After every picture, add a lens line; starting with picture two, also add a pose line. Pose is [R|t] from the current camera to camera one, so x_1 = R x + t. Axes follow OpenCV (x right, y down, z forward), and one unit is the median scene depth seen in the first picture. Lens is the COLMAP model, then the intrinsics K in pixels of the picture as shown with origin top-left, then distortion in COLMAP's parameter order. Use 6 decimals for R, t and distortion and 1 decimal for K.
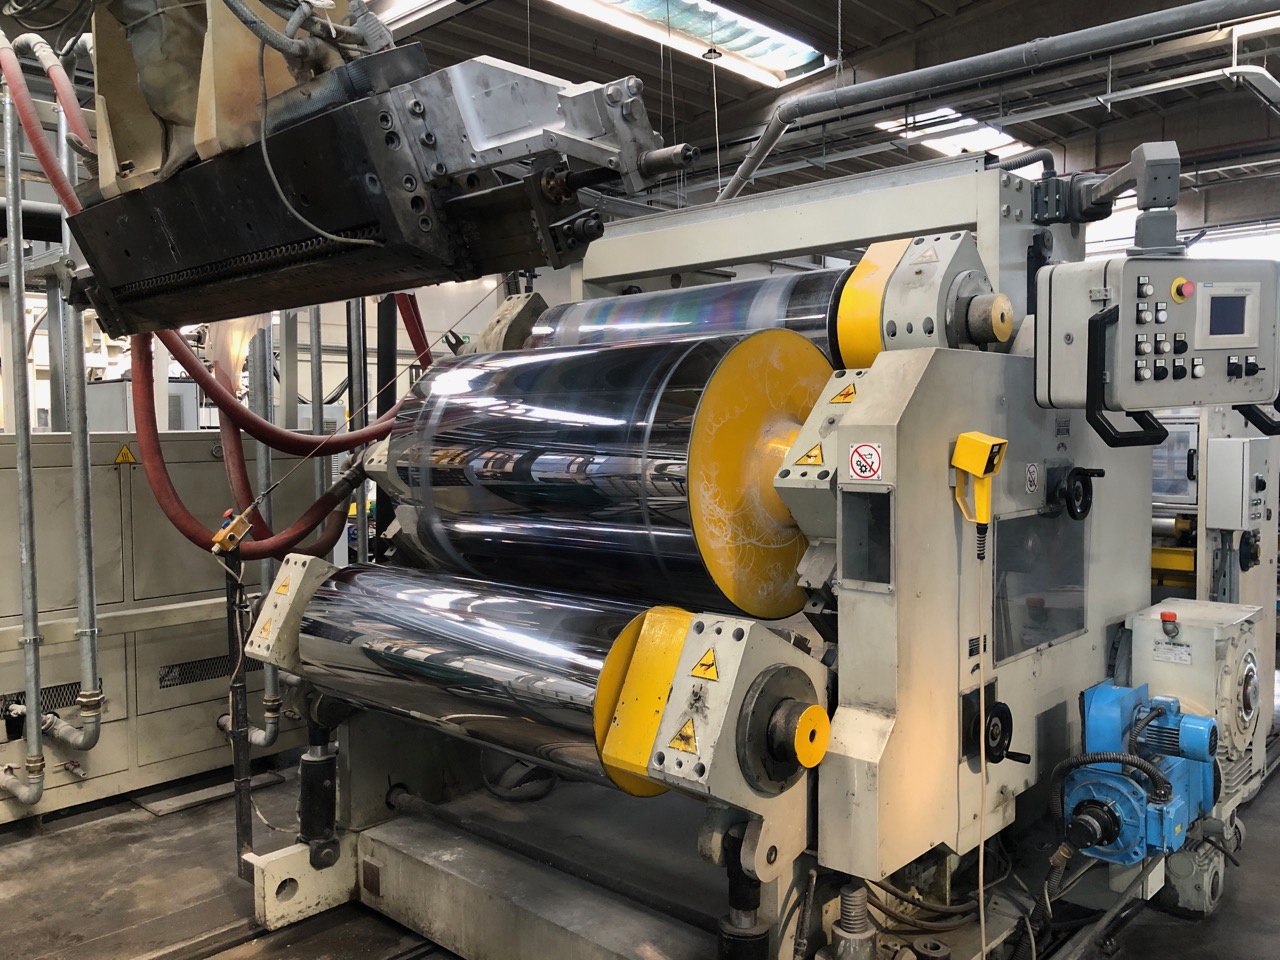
lens RADIAL K [[1057.0, 0, 637.0], [0, 1057.0, 481.8], [0, 0, 1]] dist [0.028895, -0.022626]
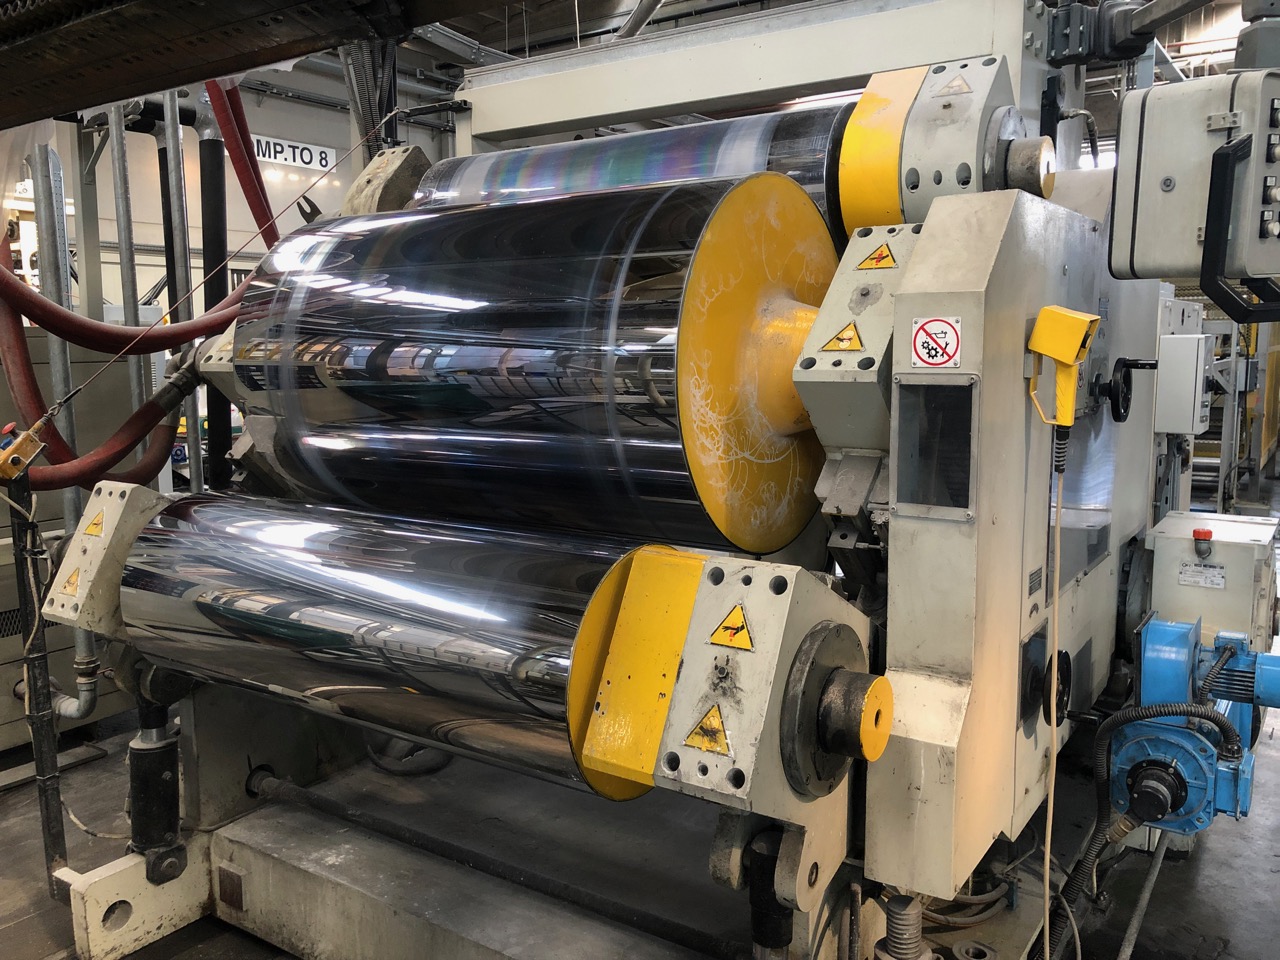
lens RADIAL K [[1057.0, 0, 642.8], [0, 1057.0, 479.2], [0, 0, 1]] dist [0.028895, -0.022626]
pose [[0.987668, -0.019672, 0.155322, -0.078552], [0.007582, 0.996921, 0.078050, 0.012610], [-0.156379, -0.075910, 0.984776, 0.238510]]
